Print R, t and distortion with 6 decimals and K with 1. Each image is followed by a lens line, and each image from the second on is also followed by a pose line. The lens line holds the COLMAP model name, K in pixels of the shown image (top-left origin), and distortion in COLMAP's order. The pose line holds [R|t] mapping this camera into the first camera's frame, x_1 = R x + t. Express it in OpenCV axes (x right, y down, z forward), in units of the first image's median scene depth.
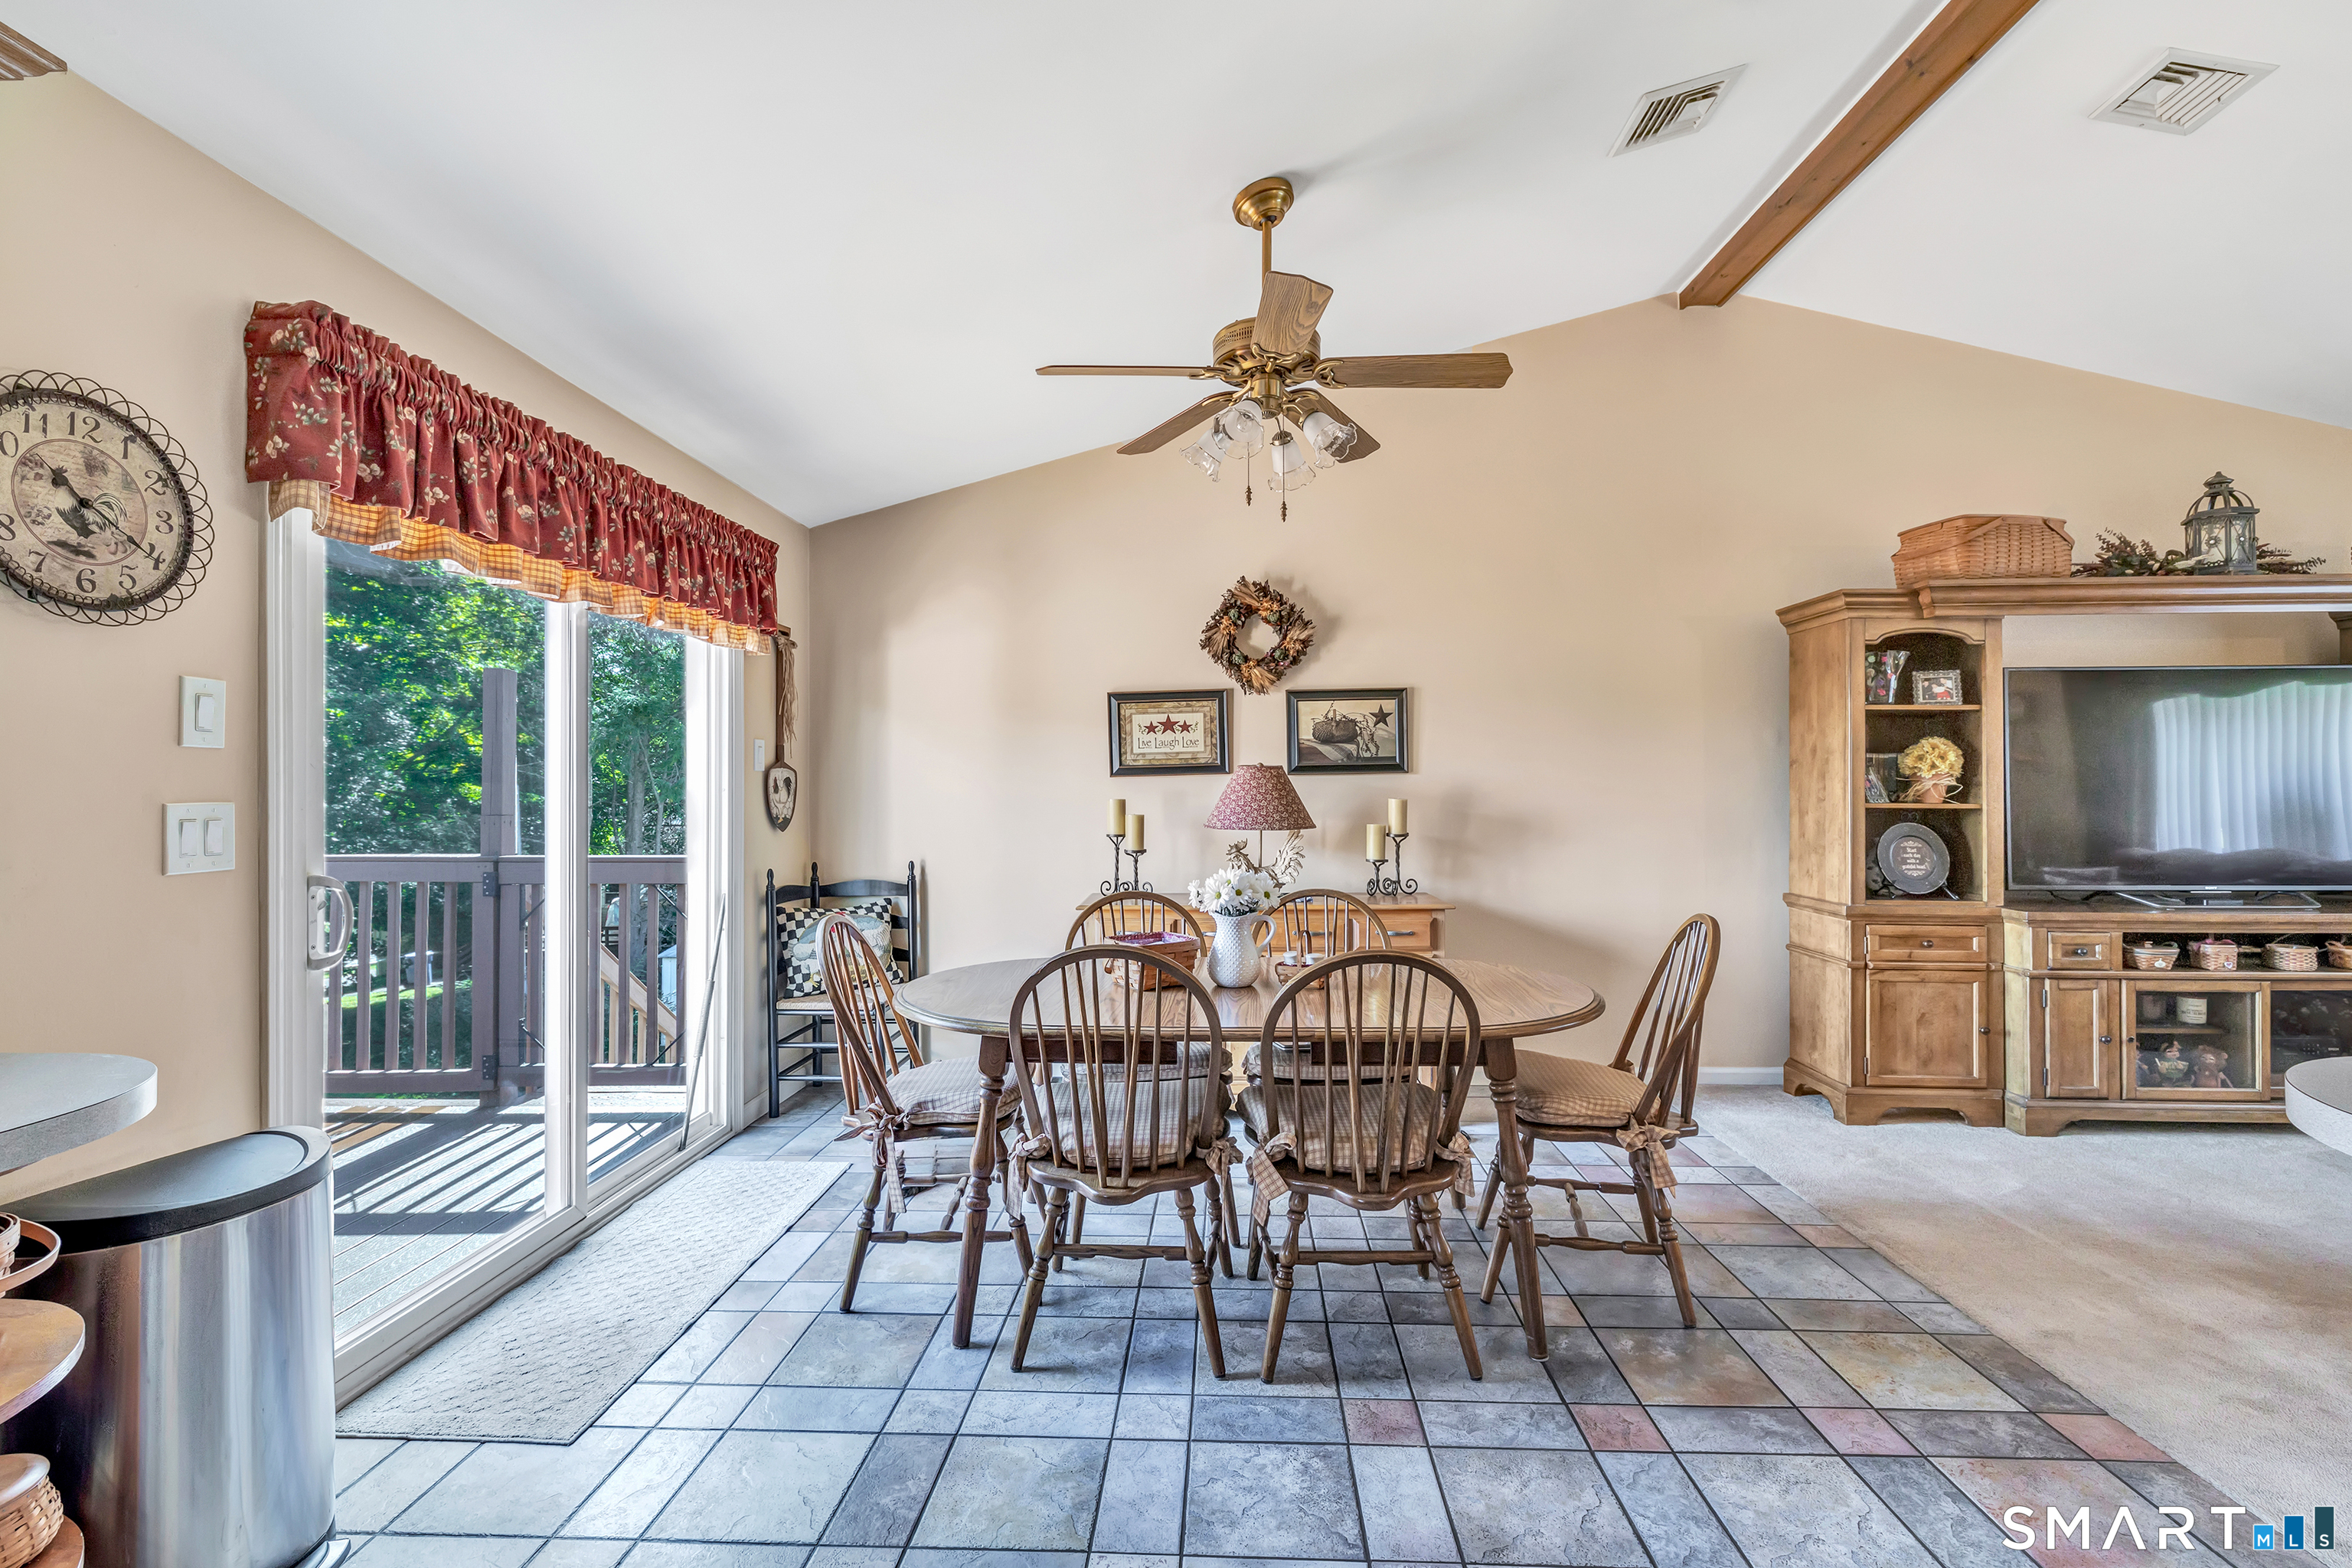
lens RADIAL K [[1038.9, 0, 1196.4], [0, 1038.9, 784.6], [0, 0, 1]] dist [0.002337, 0.001769]
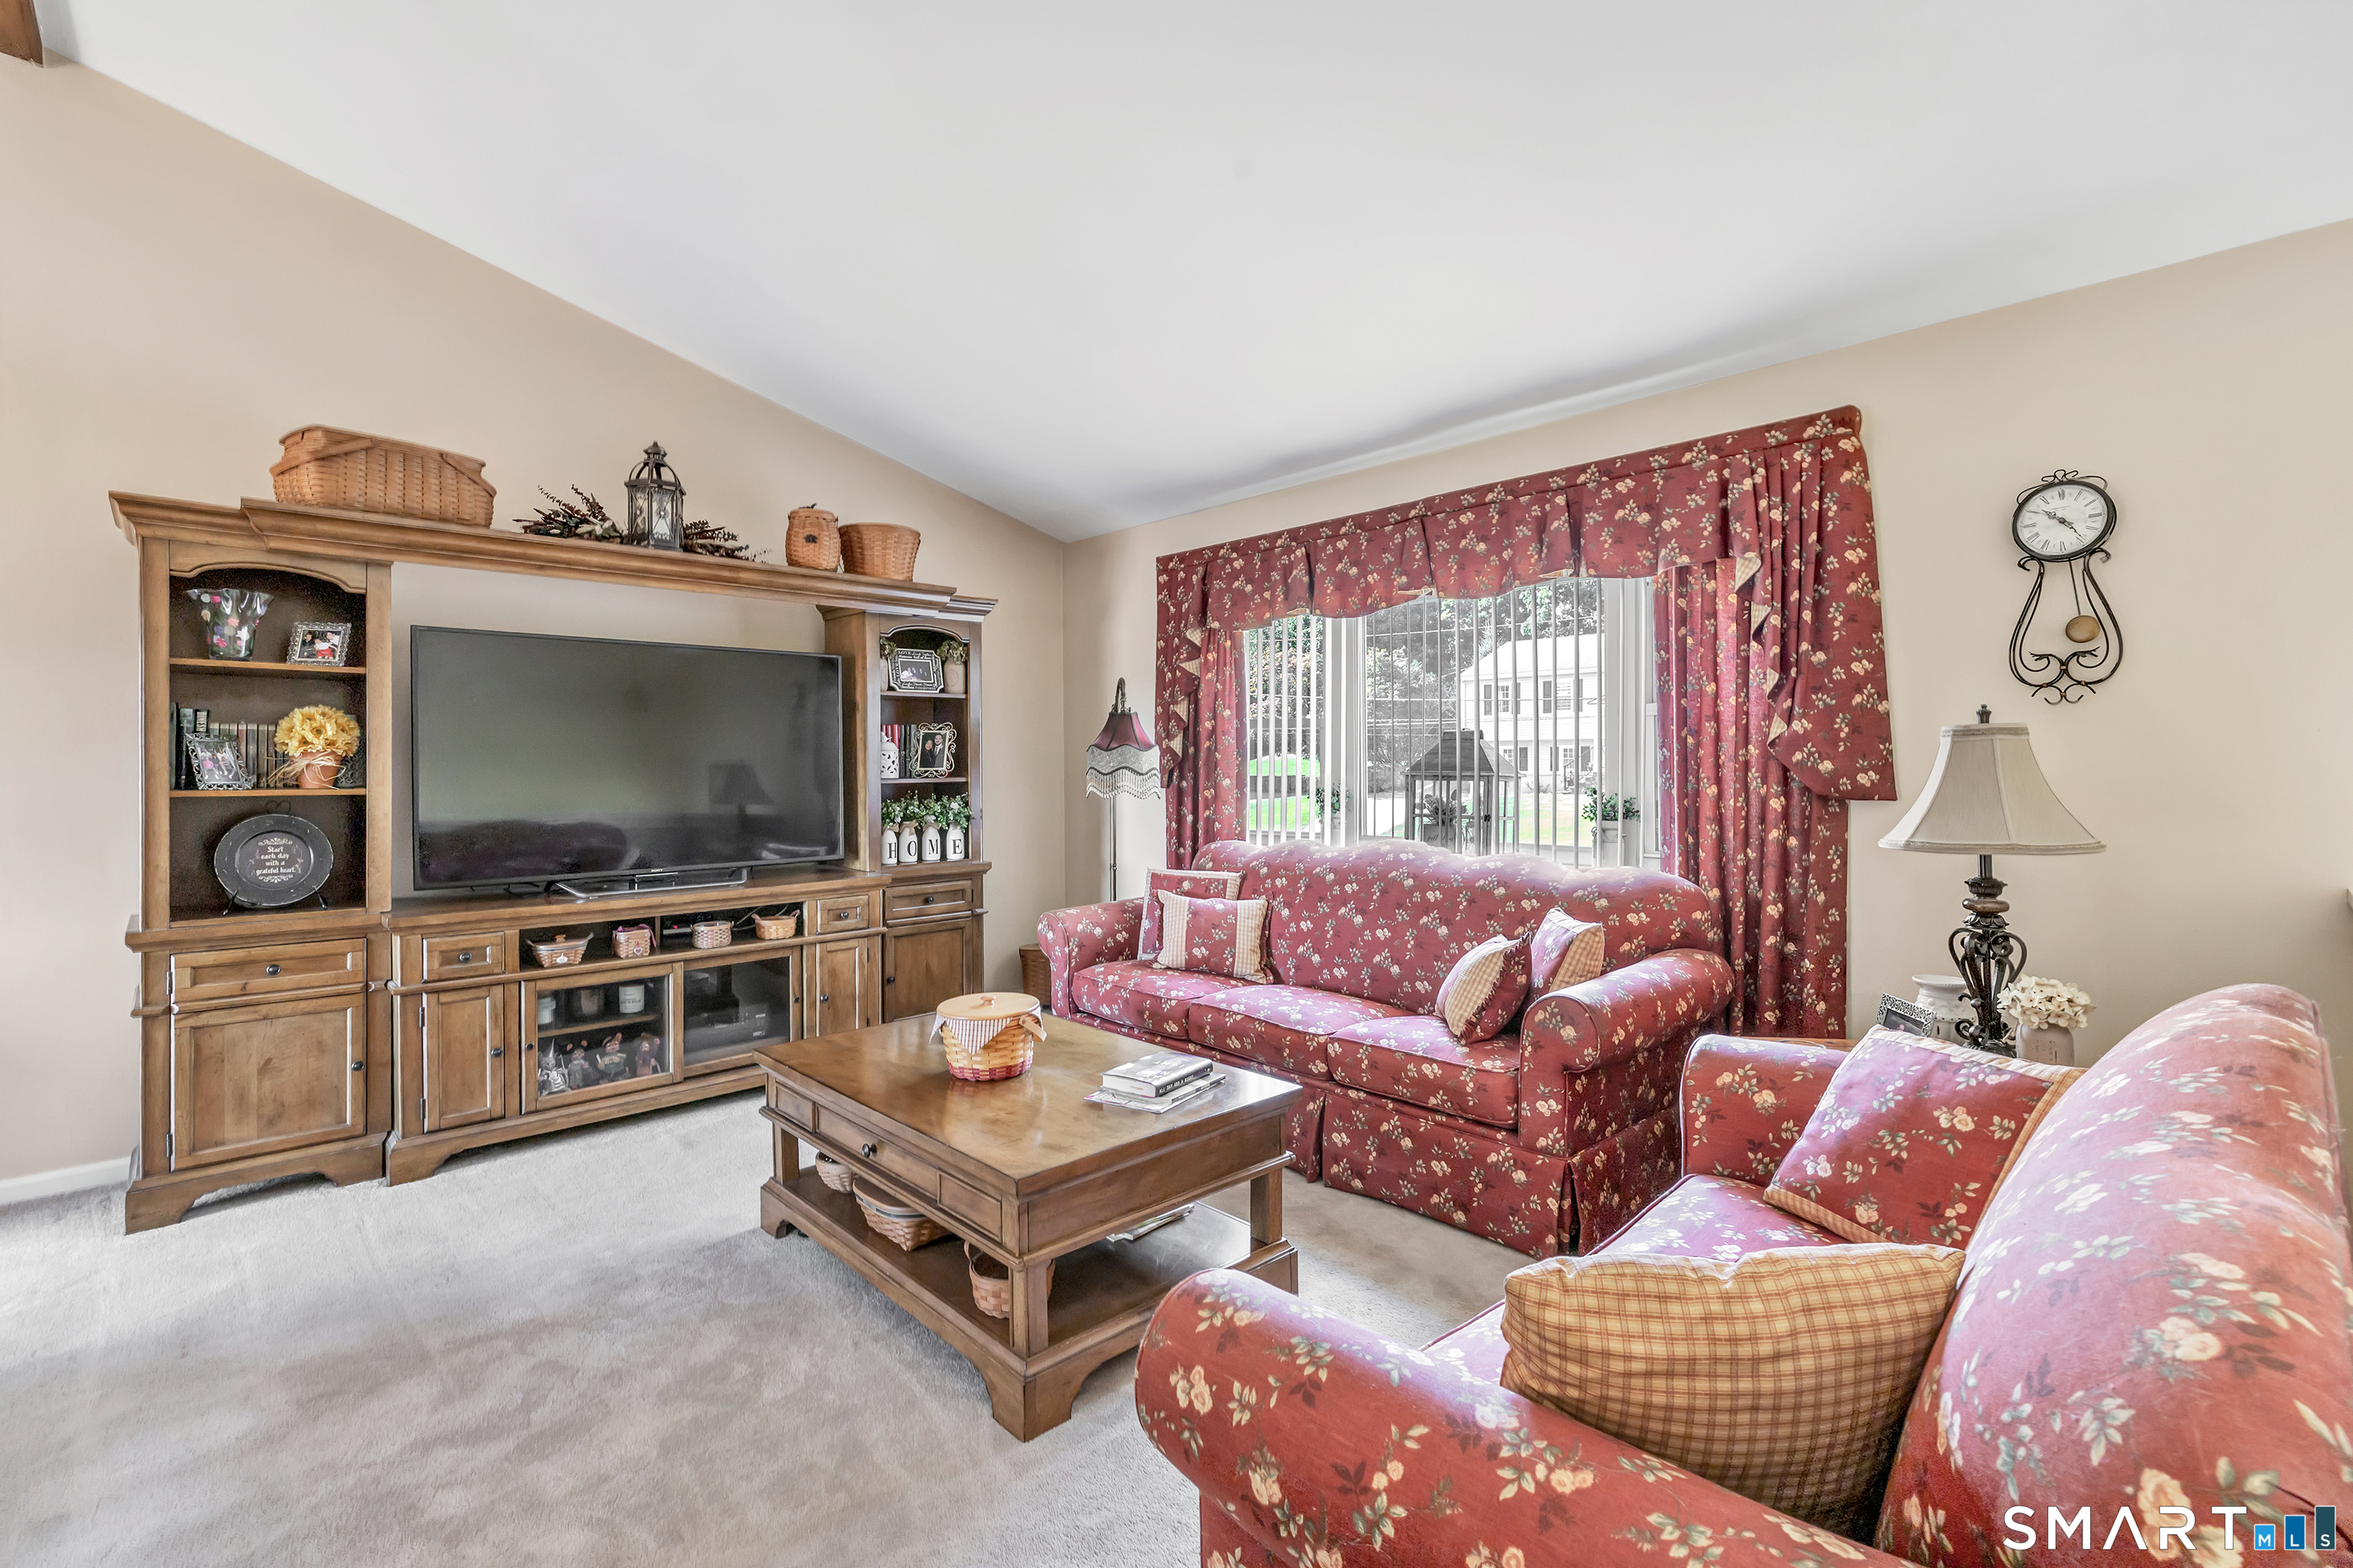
lens RADIAL K [[1039.4, 0, 1183.4], [0, 1039.4, 778.9], [0, 0, 1]] dist [0.002337, 0.001769]
pose [[0.702189, -0.012813, 0.711875, 0.631282], [-0.001902, 0.999801, 0.019872, -0.006748], [-0.711988, -0.015307, 0.702025, -0.033517]]
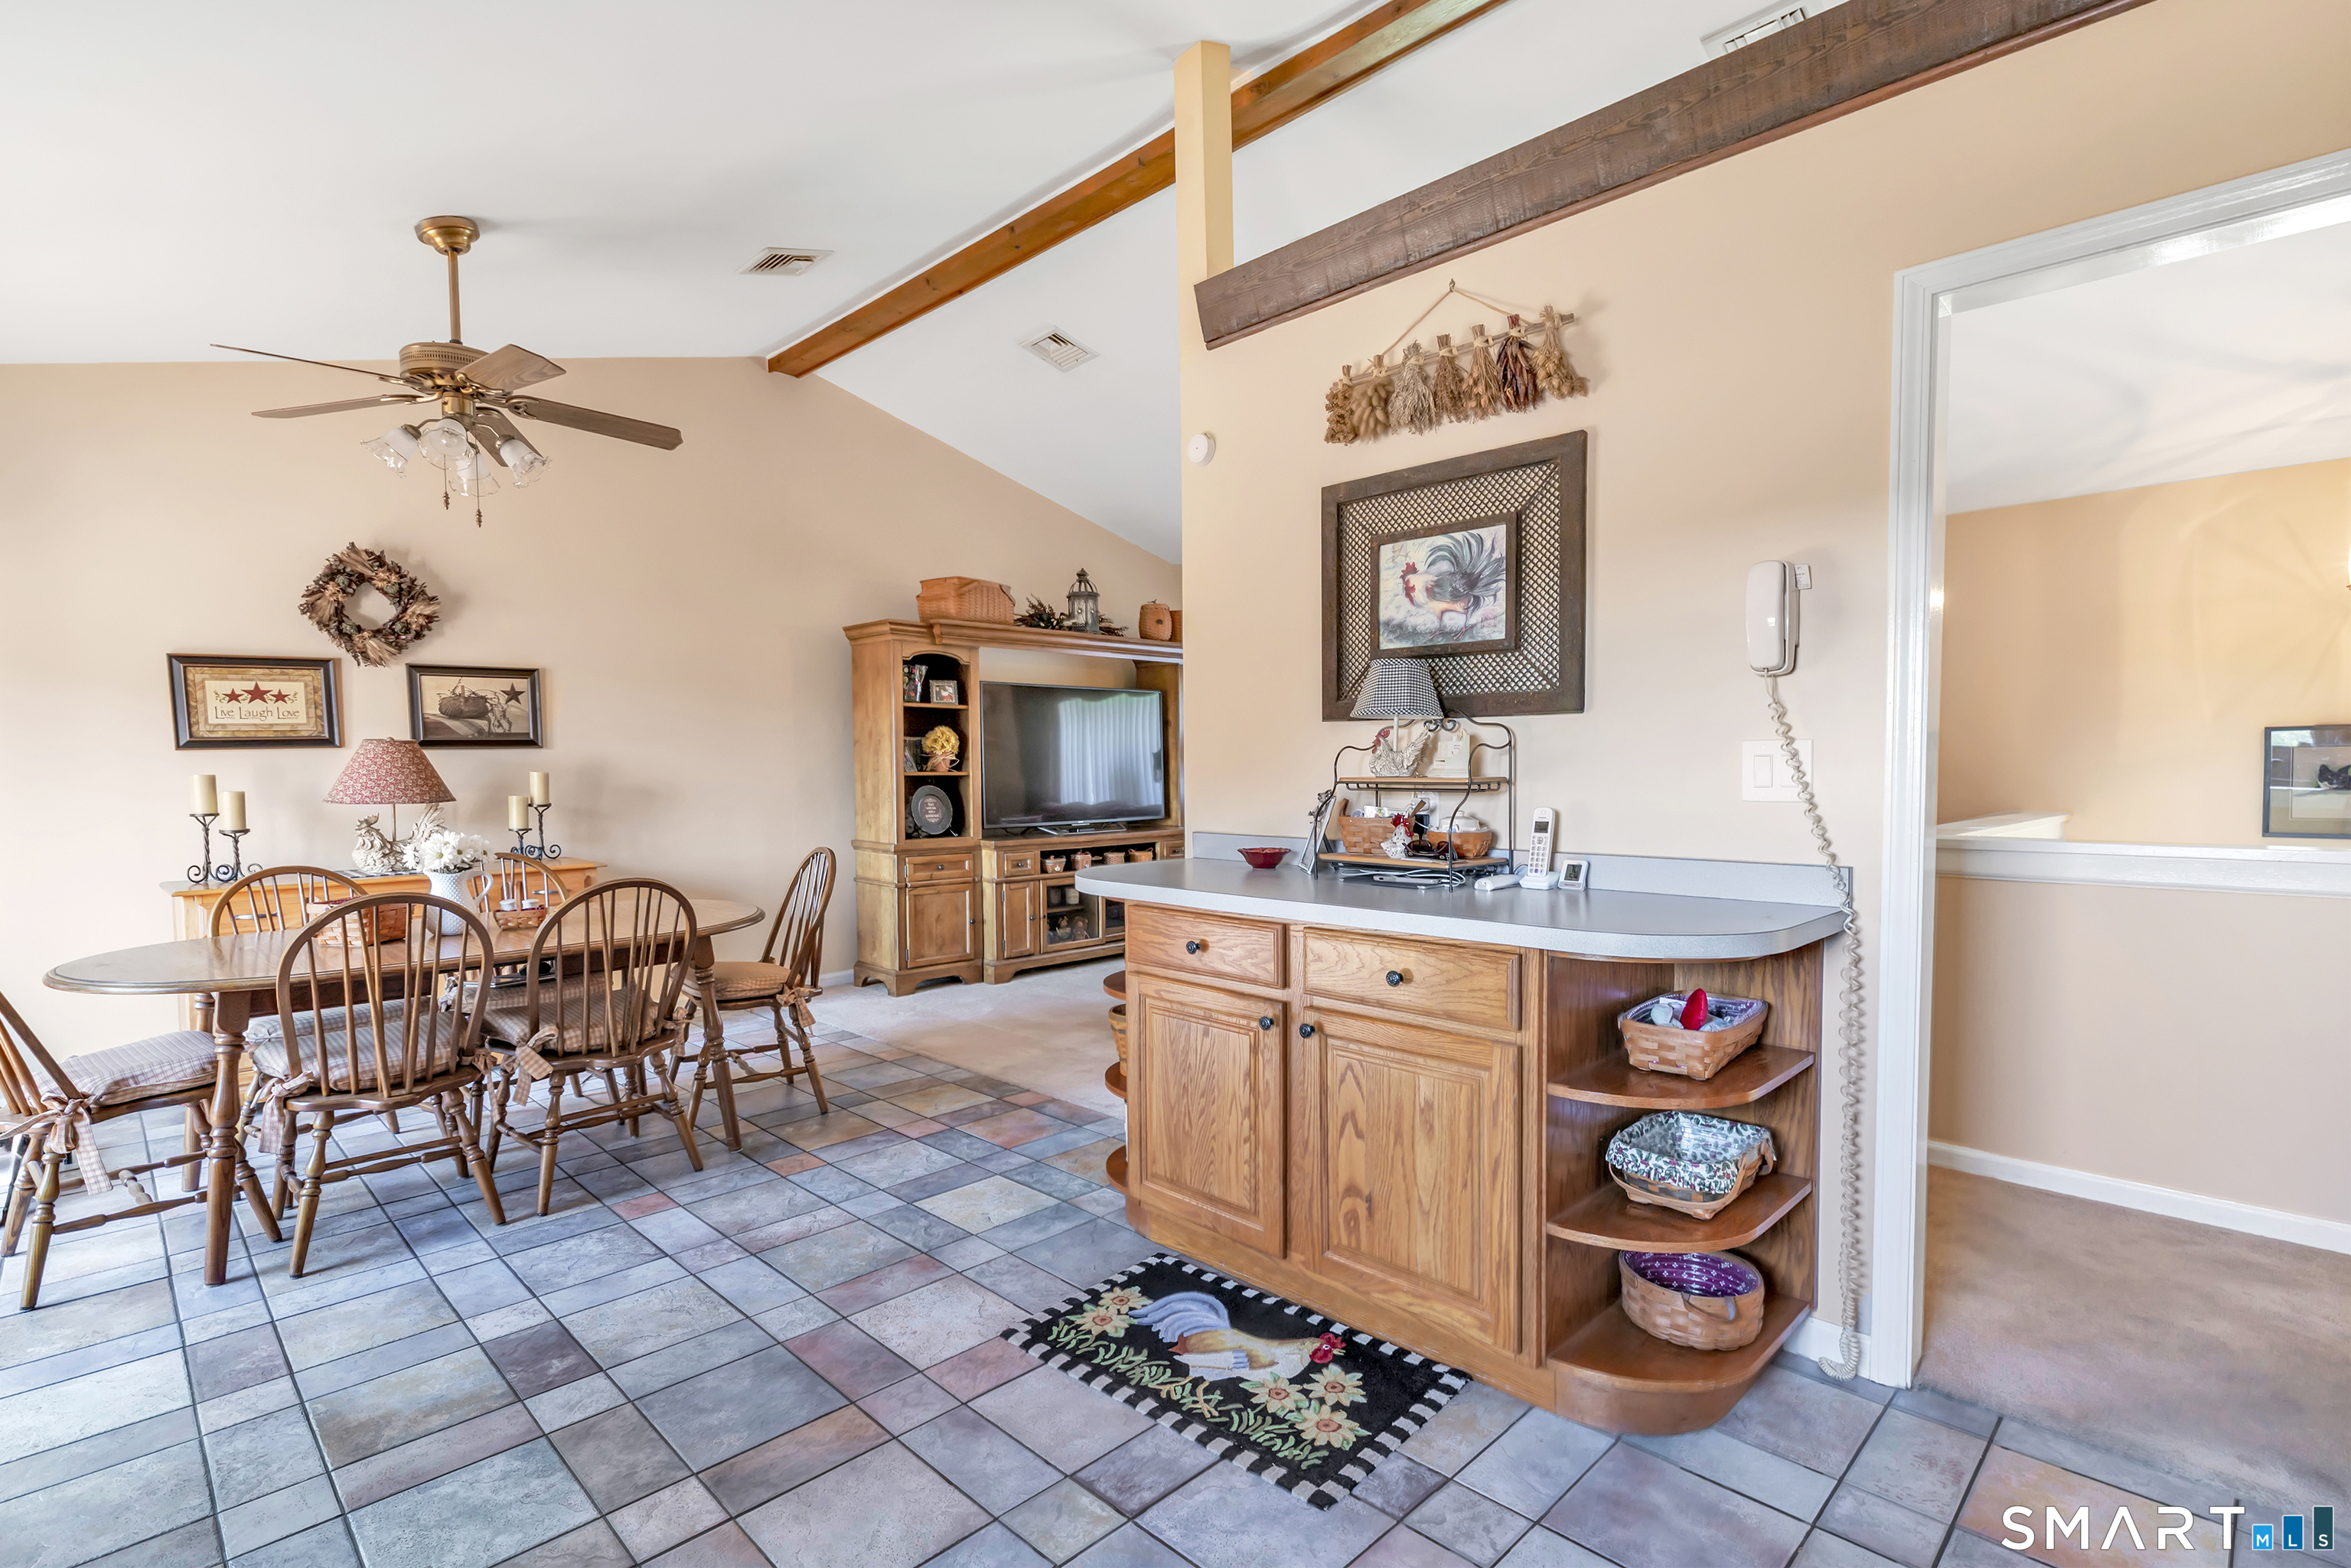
lens RADIAL K [[1113.8, 0, 1126.8], [0, 1113.8, 832.6], [0, 0, 1]] dist [0.016269, 0.000165]
pose [[0.700534, -0.047733, 0.712021, -0.234359], [0.000597, 0.997799, 0.066305, -0.000438], [-0.713619, -0.046024, 0.699020, -0.288029]]
